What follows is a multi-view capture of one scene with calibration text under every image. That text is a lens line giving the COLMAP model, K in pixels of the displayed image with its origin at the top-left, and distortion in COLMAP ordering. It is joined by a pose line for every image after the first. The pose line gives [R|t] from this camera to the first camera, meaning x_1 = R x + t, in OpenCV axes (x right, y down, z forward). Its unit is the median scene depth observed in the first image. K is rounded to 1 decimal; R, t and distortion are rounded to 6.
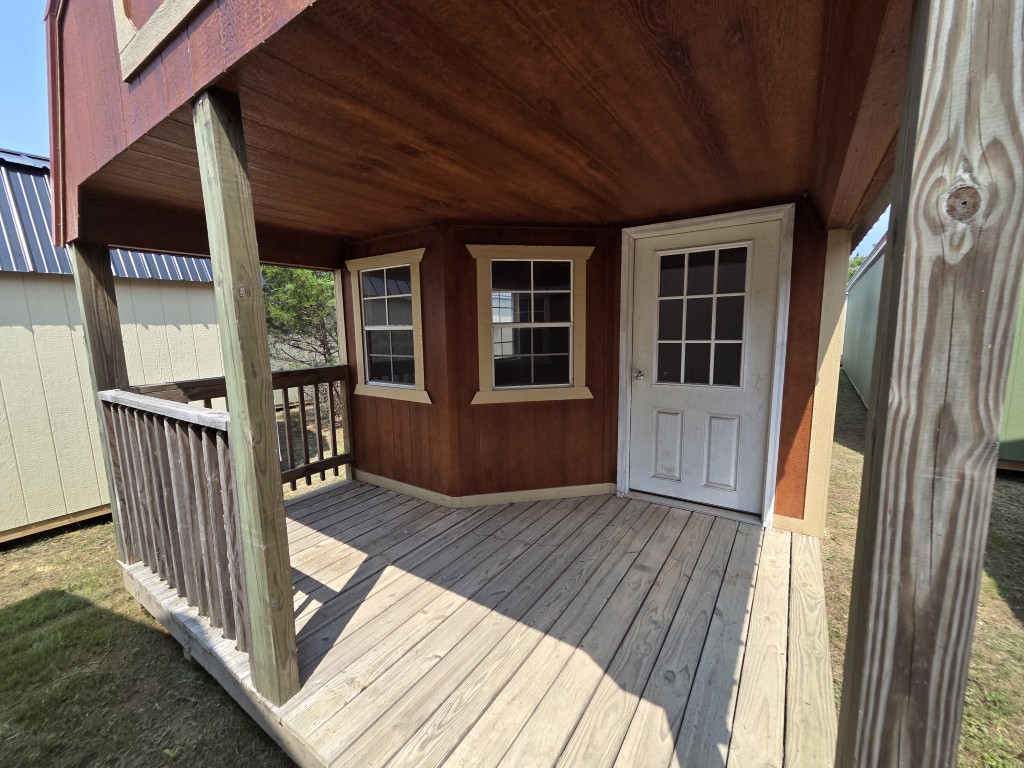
lens RADIAL K [[423.6, 0, 511.0], [0, 423.6, 386.9], [0, 0, 1]] dist [0.002300, 0.000378]
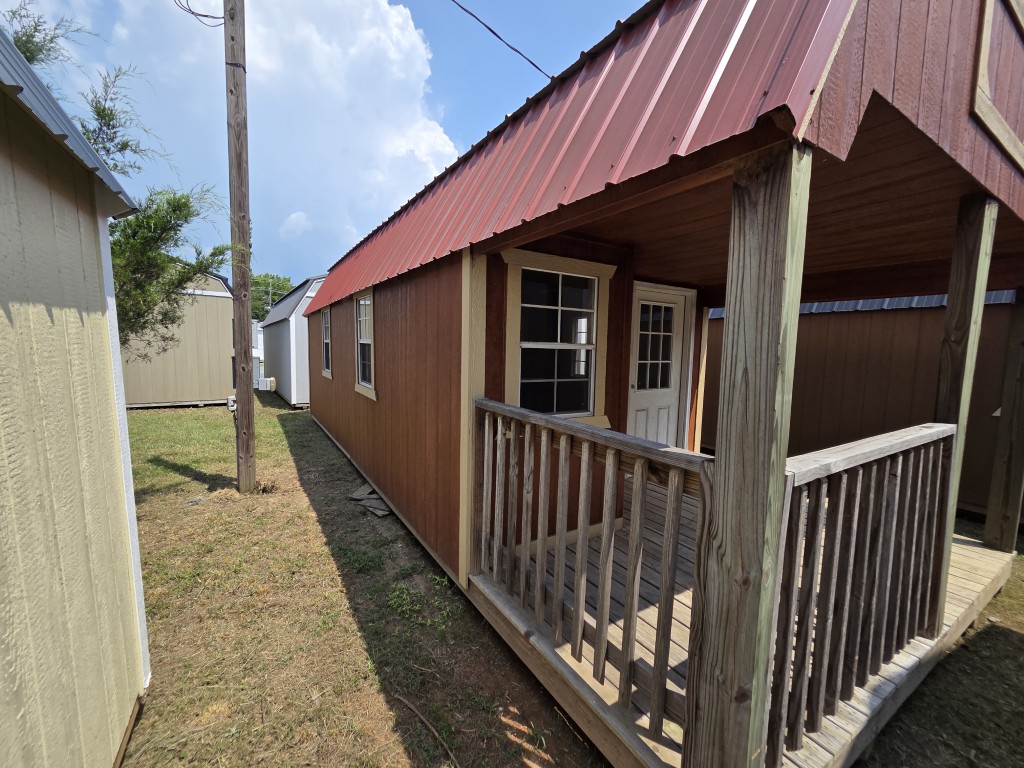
lens RADIAL K [[423.6, 0, 511.0], [0, 423.6, 386.9], [0, 0, 1]] dist [0.002300, 0.000378]
pose [[0.394140, -0.056848, 0.917290, -1.268812], [0.099702, 0.994839, 0.018814, -0.100819], [-0.913626, 0.084040, 0.397774, 0.910027]]
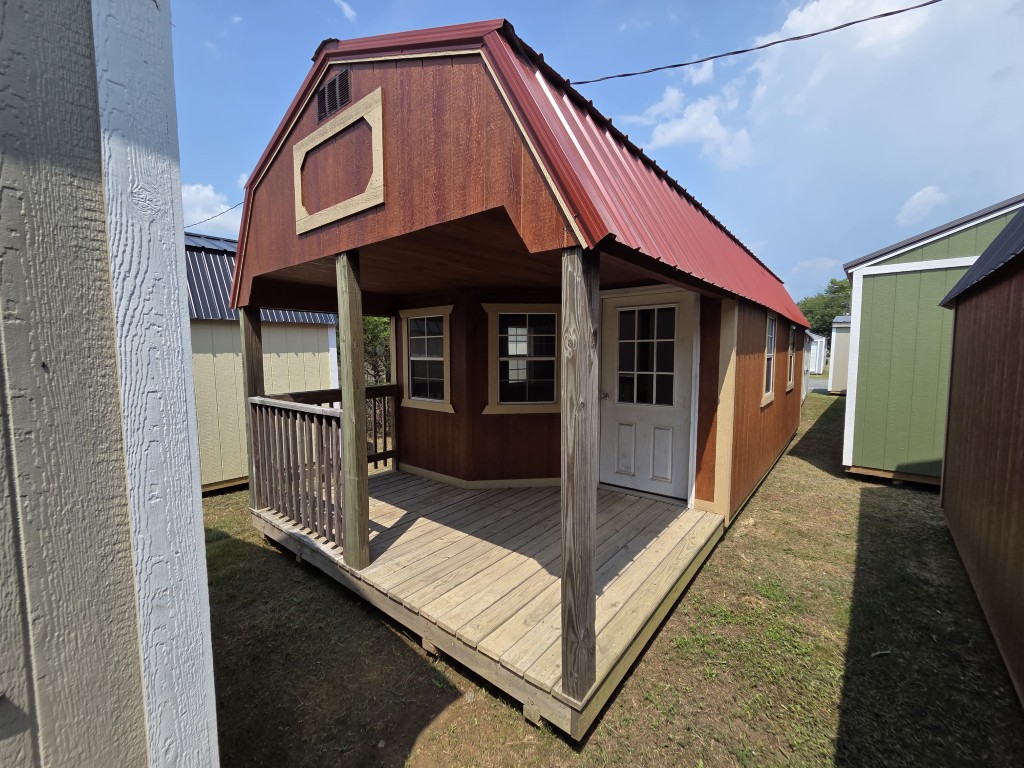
lens RADIAL K [[423.6, 0, 511.0], [0, 423.6, 386.9], [0, 0, 1]] dist [0.002300, 0.000378]
pose [[0.996097, 0.021233, -0.085668, 0.130109], [-0.026087, 0.998093, -0.055942, 0.028849], [0.084317, 0.057958, 0.994752, -0.430988]]
